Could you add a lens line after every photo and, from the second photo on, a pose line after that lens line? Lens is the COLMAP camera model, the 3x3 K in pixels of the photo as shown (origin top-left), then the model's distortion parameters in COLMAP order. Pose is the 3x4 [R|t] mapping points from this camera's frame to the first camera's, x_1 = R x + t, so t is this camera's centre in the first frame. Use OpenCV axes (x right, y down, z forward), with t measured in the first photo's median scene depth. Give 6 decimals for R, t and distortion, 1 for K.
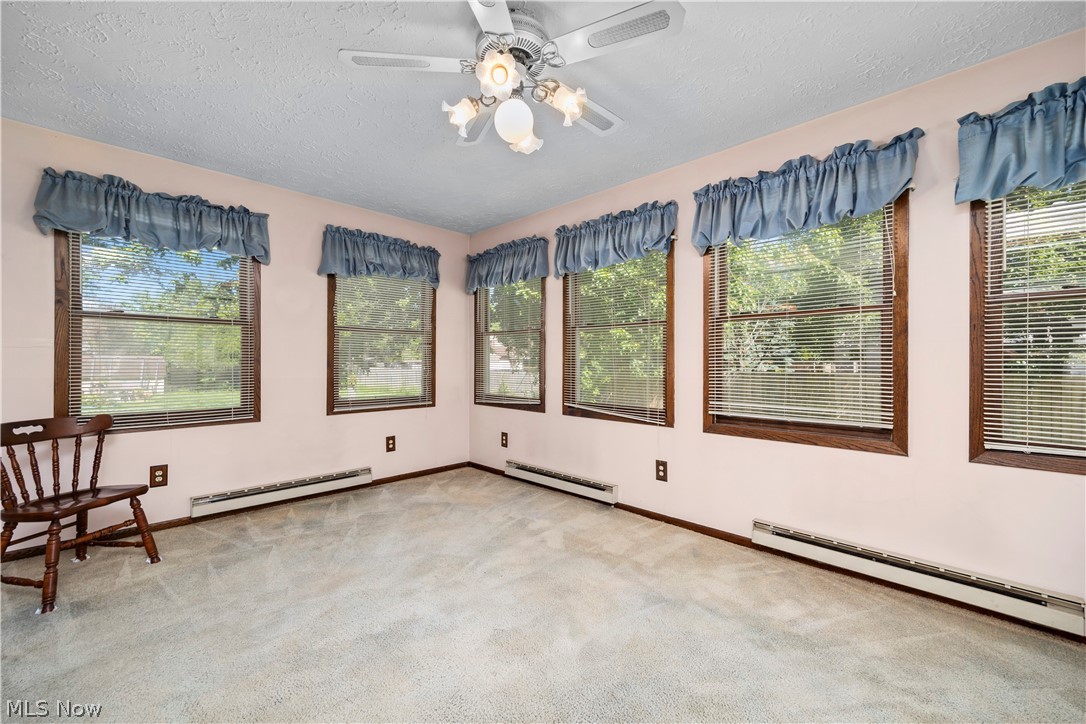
lens RADIAL K [[441.0, 0, 542.5], [0, 441.0, 359.1], [0, 0, 1]] dist [-0.002755, -0.000373]
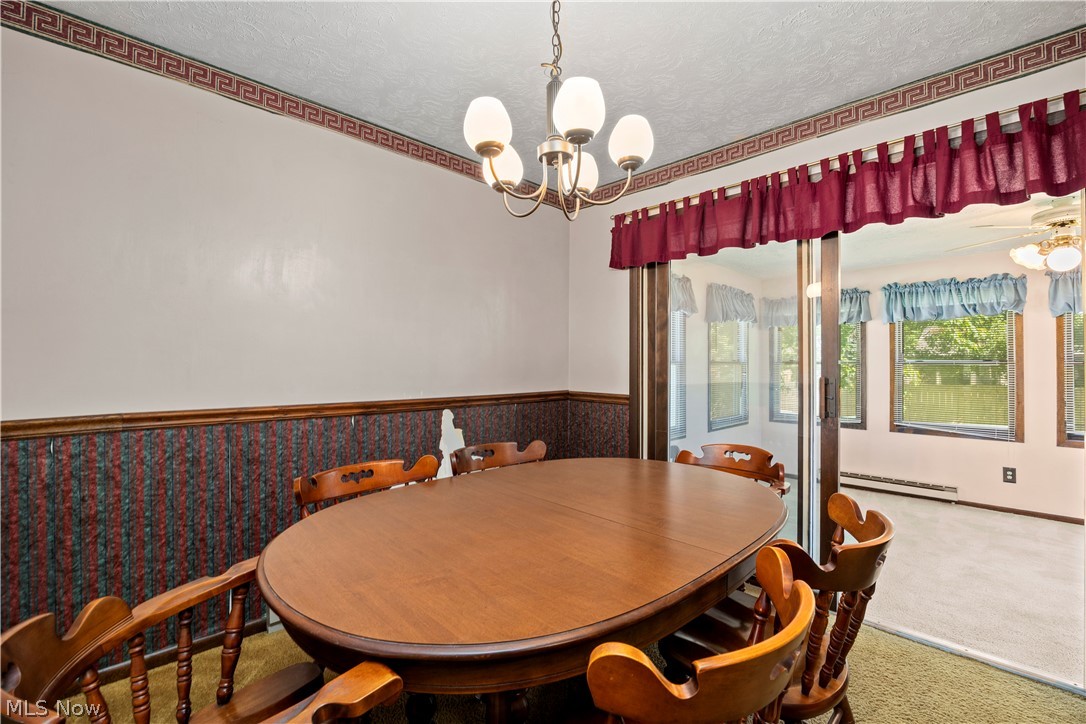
lens RADIAL K [[470.3, 0, 539.7], [0, 470.3, 356.7], [0, 0, 1]] dist [-0.020913, 0.001133]
pose [[0.999300, -0.002872, -0.037313, -1.084850], [0.002517, 0.999951, -0.009543, -0.093386], [0.037338, 0.009443, 0.999258, -0.437725]]
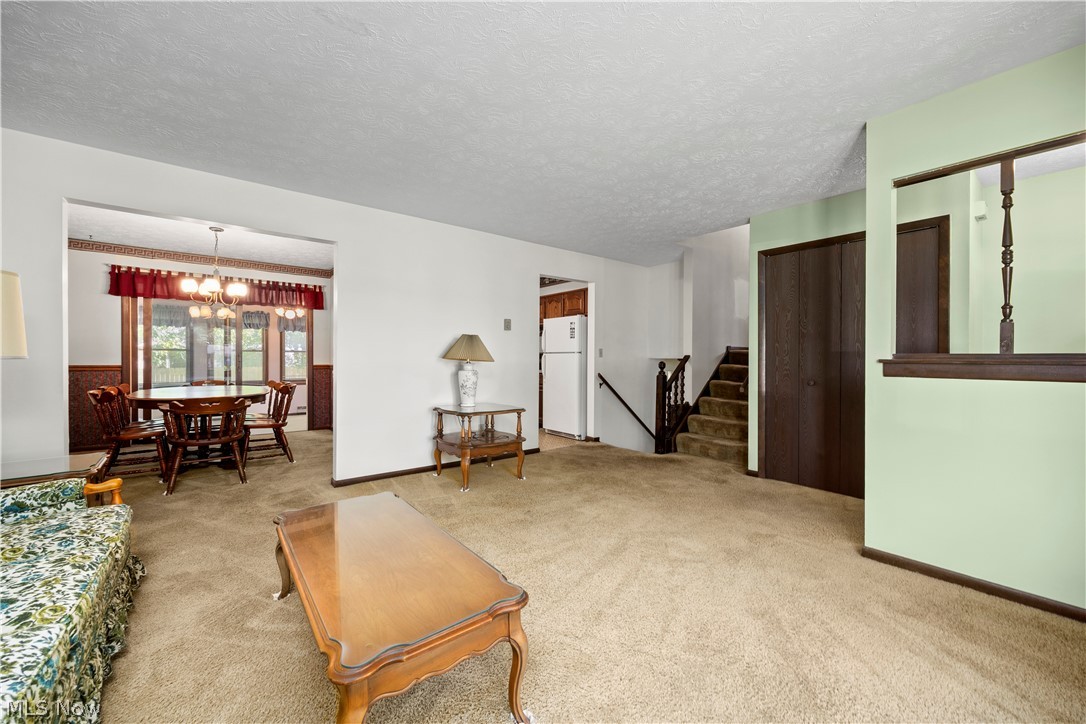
lens RADIAL K [[441.0, 0, 559.1], [0, 441.0, 359.2], [0, 0, 1]] dist [-0.002755, -0.000373]
pose [[0.117771, -0.008698, 0.993003, -3.989339], [-0.011701, 0.999880, 0.010146, -0.067900], [-0.992972, -0.012814, 0.117655, -2.373927]]
